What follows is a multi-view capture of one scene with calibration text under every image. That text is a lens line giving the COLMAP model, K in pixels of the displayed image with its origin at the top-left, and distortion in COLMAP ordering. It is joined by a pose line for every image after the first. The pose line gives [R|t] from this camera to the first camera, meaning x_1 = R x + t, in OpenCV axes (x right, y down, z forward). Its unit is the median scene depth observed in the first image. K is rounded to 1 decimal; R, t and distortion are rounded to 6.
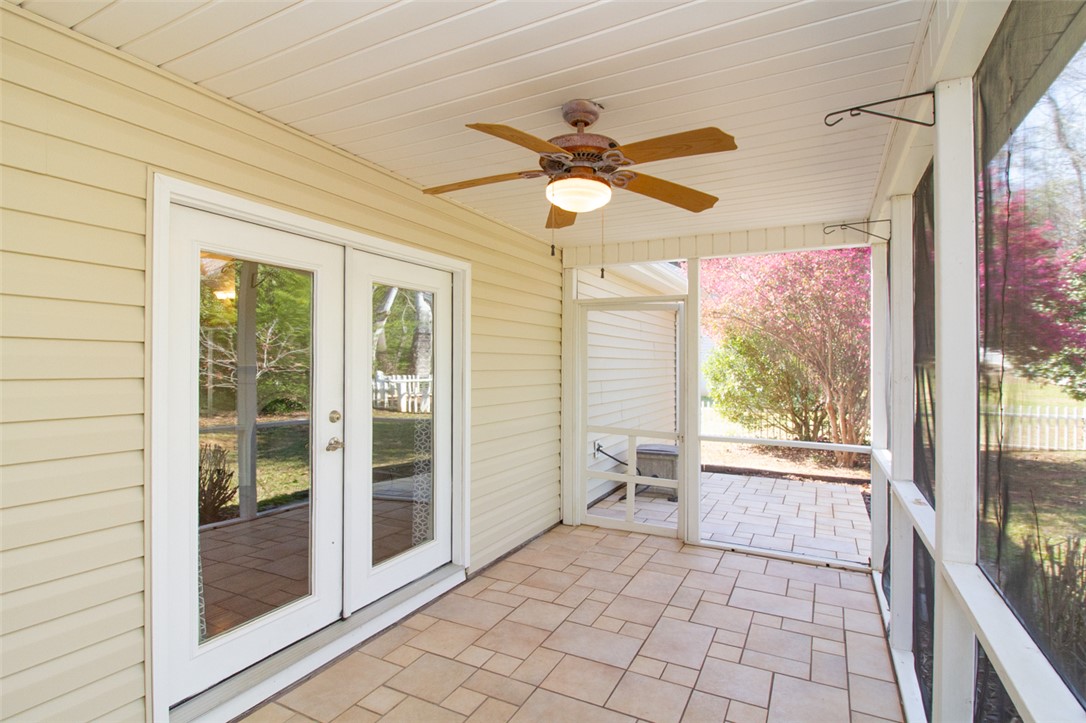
lens RADIAL K [[530.0, 0, 542.6], [0, 530.0, 360.1], [0, 0, 1]] dist [-0.005364, -0.000881]
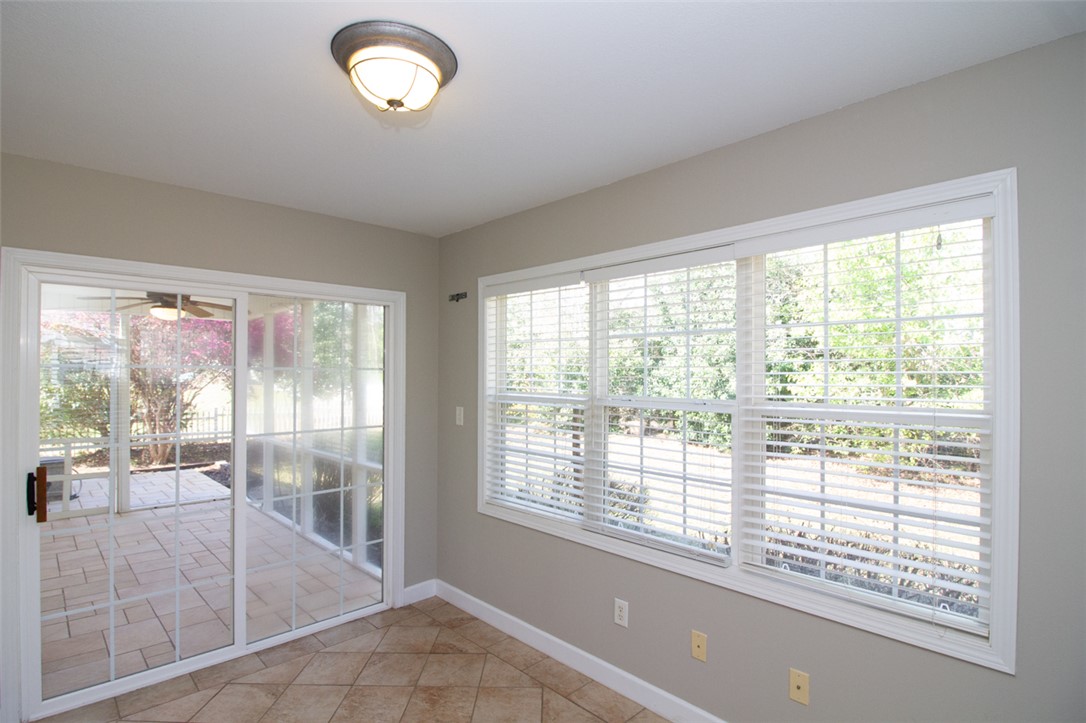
lens RADIAL K [[530.0, 0, 534.8], [0, 530.0, 369.3], [0, 0, 1]] dist [-0.005364, -0.000881]
pose [[0.323603, -0.001410, 0.946192, -1.154778], [0.004002, 0.999992, 0.000122, -0.066853], [-0.946185, 0.003748, 0.323606, -0.863339]]
